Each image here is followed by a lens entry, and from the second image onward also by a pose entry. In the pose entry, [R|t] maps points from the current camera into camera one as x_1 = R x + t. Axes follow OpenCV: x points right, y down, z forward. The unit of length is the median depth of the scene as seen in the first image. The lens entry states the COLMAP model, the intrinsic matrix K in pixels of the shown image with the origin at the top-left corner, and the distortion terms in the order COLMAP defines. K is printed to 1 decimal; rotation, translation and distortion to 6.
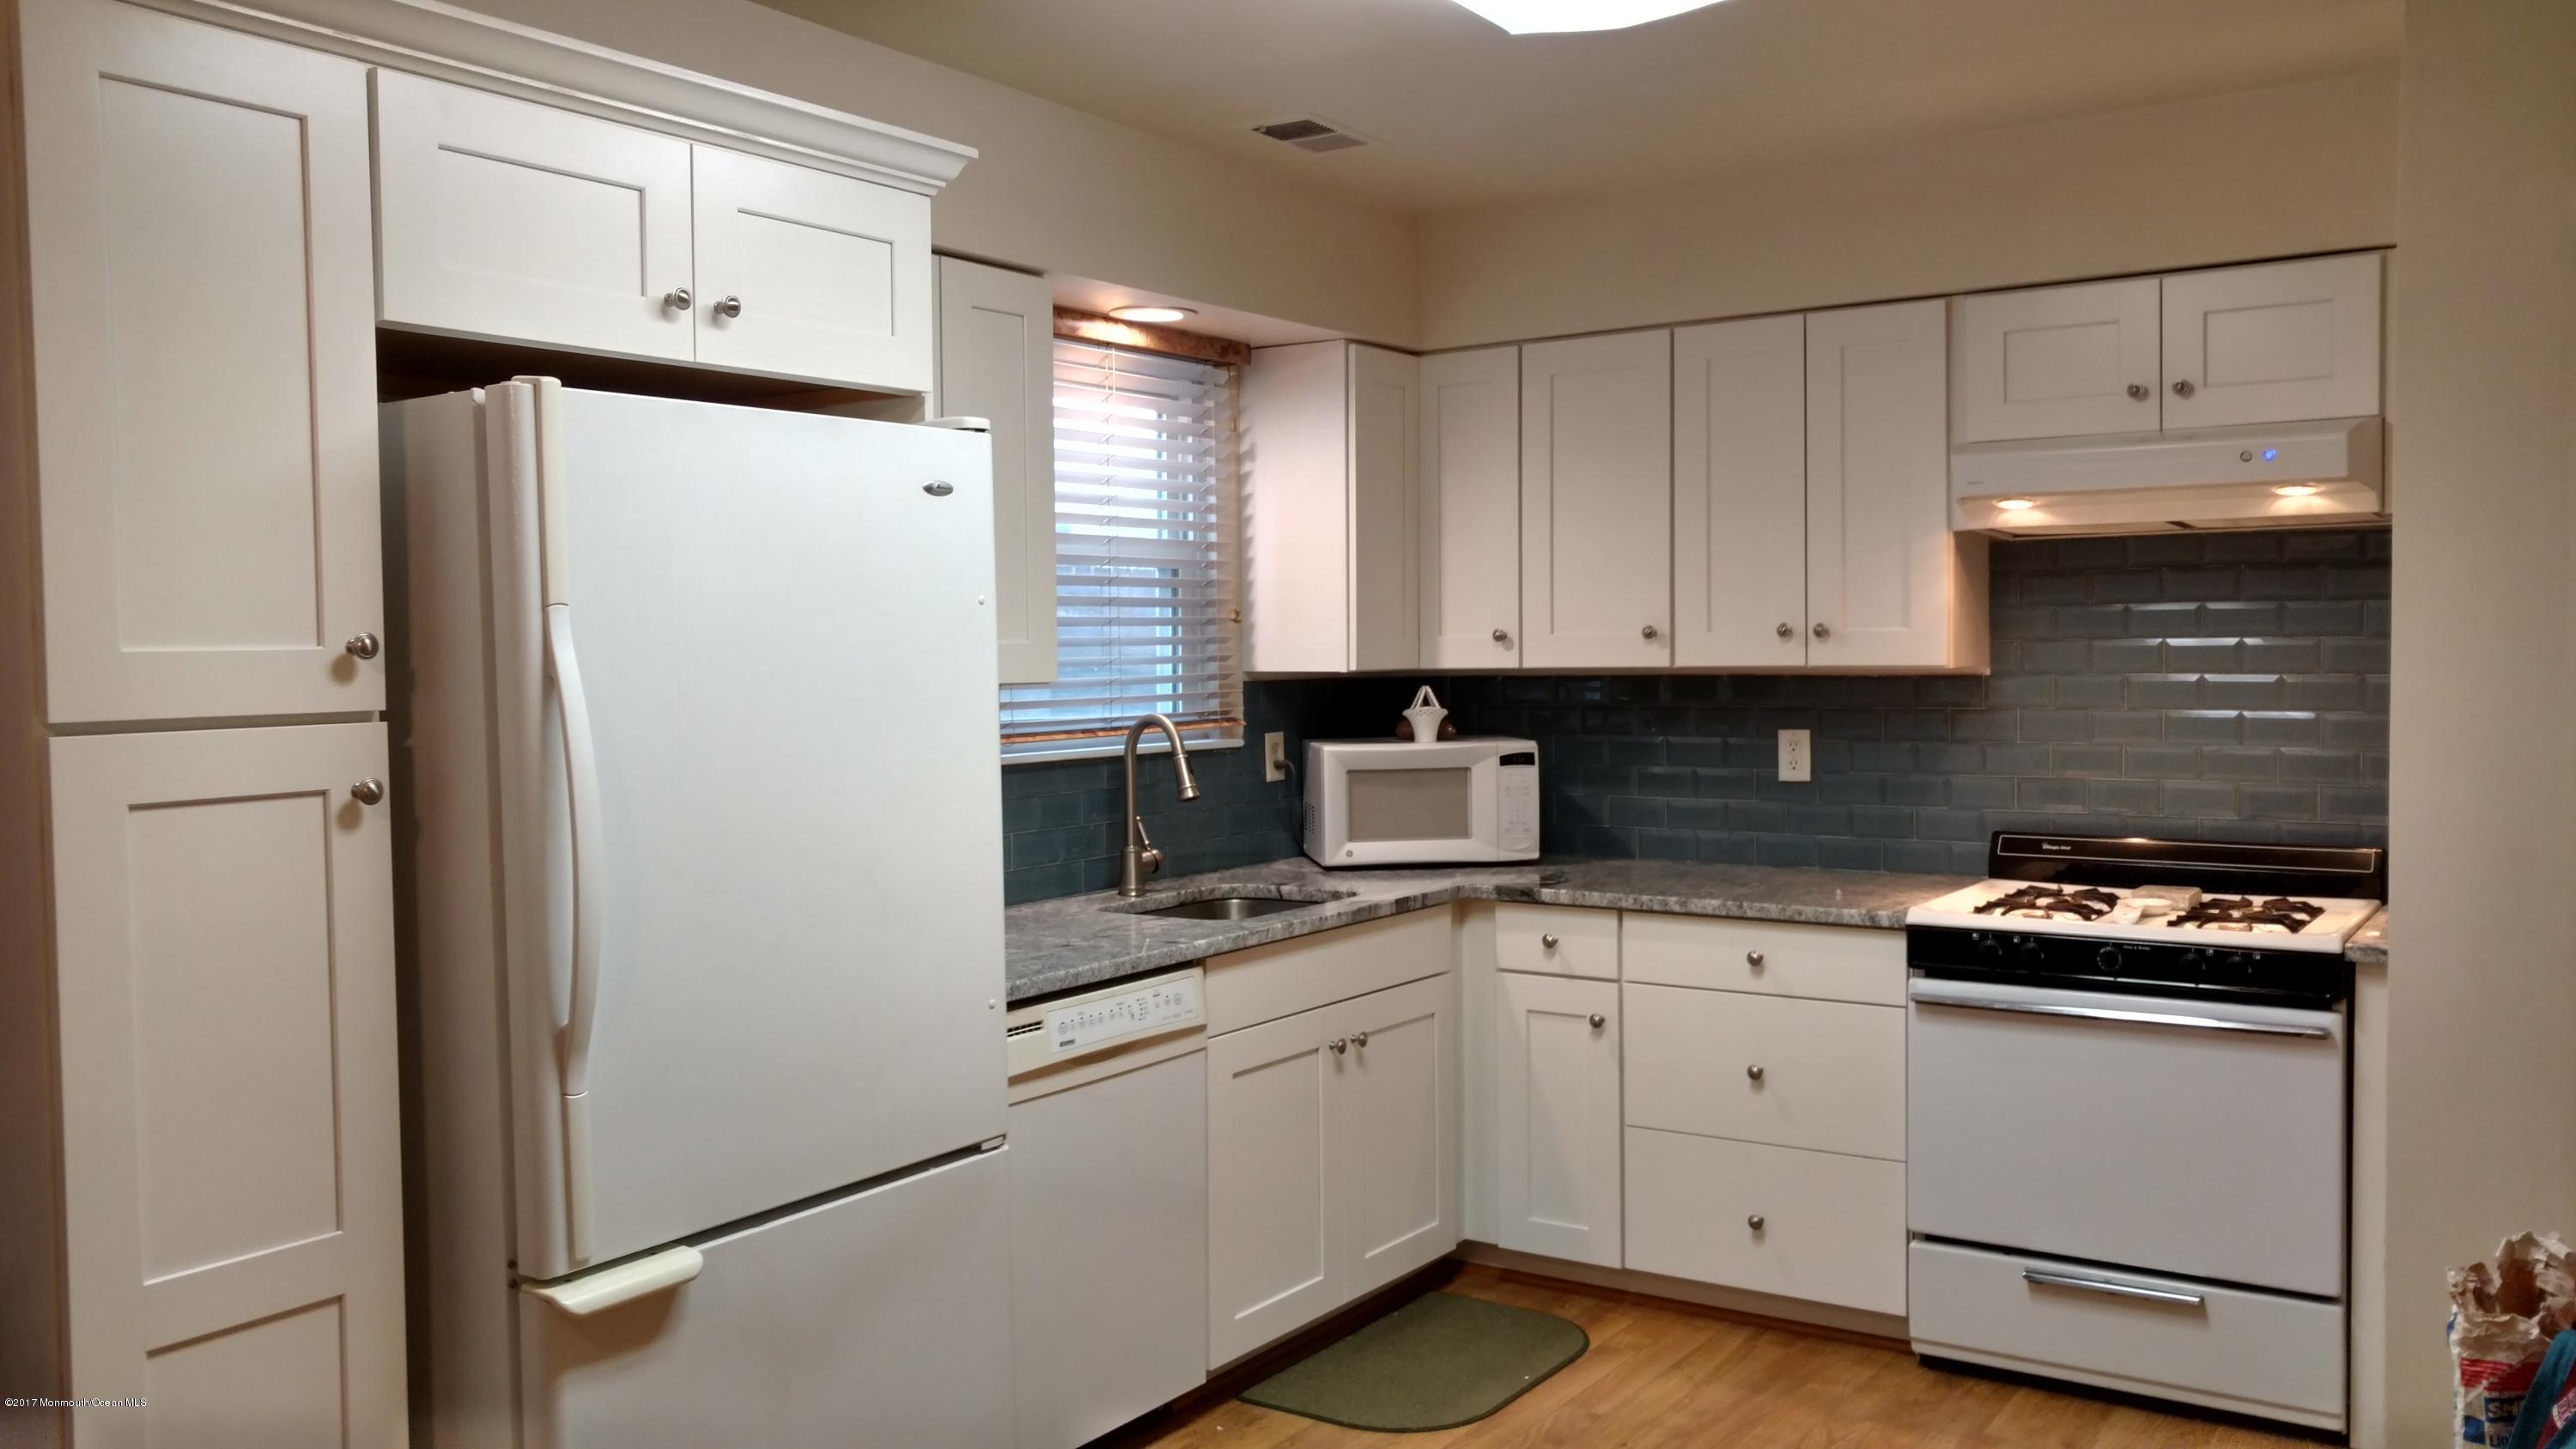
lens RADIAL K [[2039.0, 0, 1288.3], [0, 2039.0, 729.0], [0, 0, 1]] dist [0.028086, -0.001681]
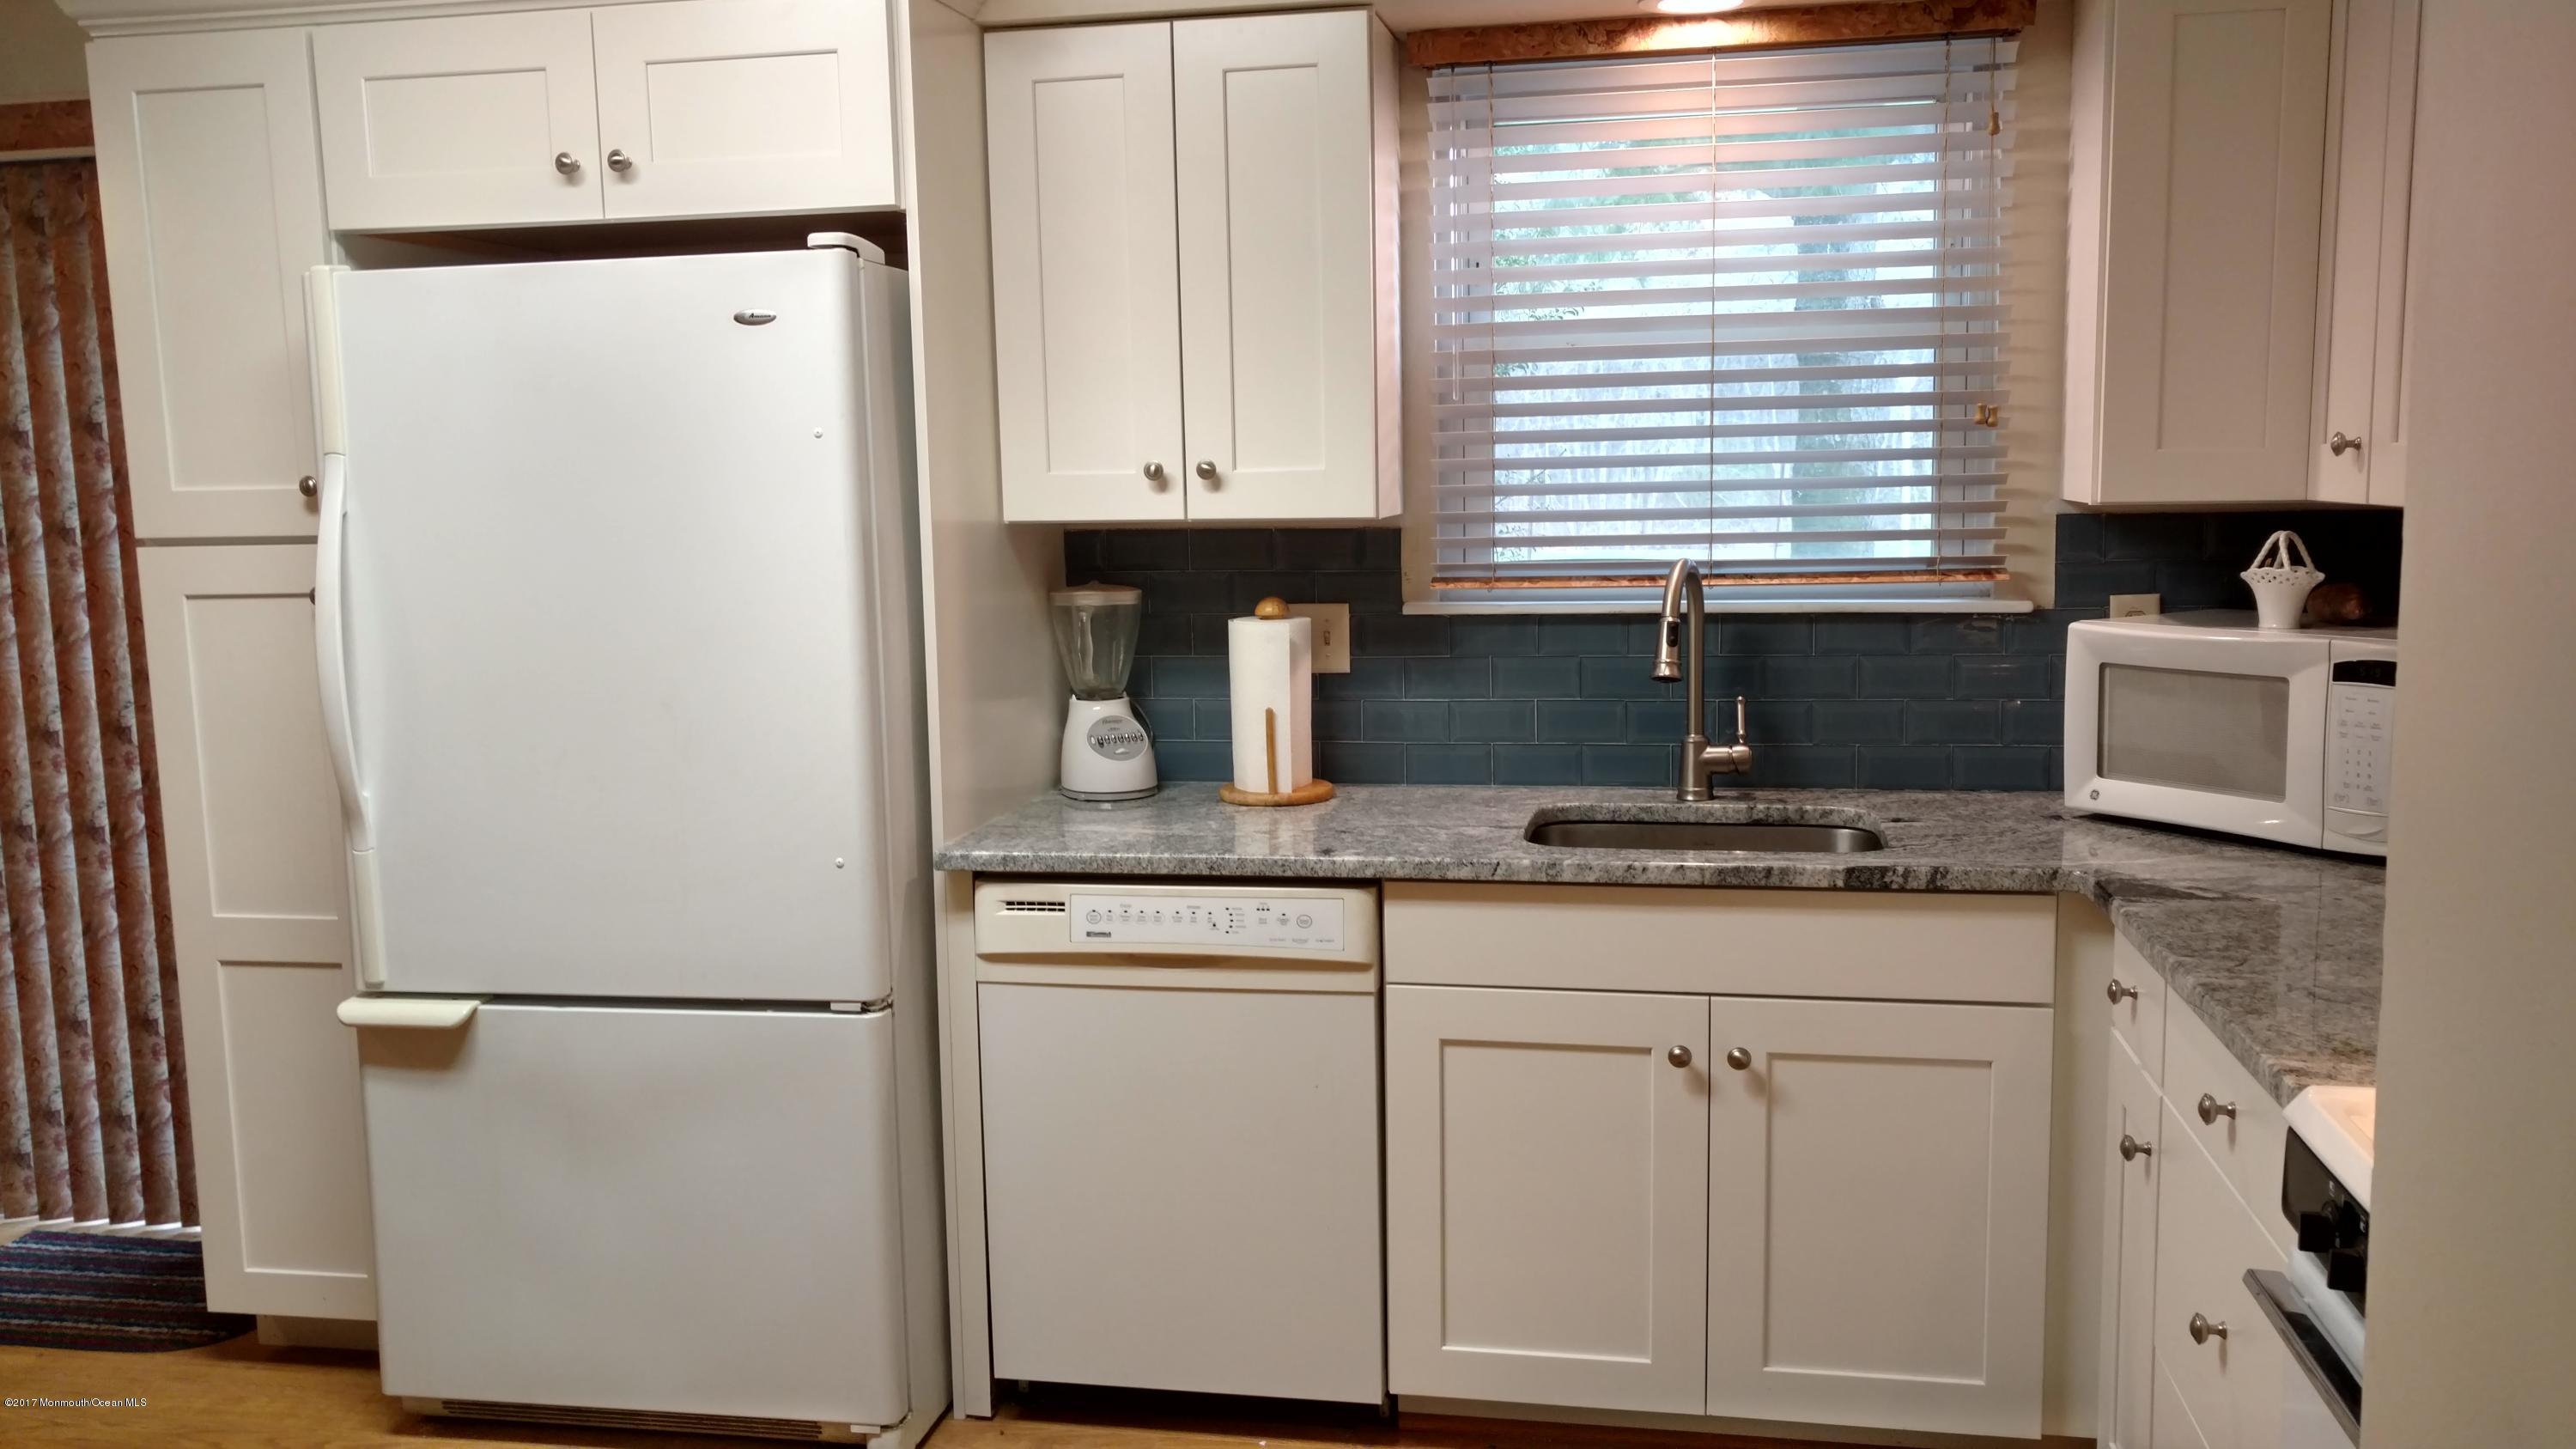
lens RADIAL K [[2039.0, 0, 1287.9], [0, 2039.0, 720.9], [0, 0, 1]] dist [0.028086, -0.001681]
pose [[0.393211, 0.119977, -0.911587, 0.558446], [-0.024067, 0.992453, 0.120238, -0.034902], [0.919133, -0.025339, 0.393131, 0.576143]]
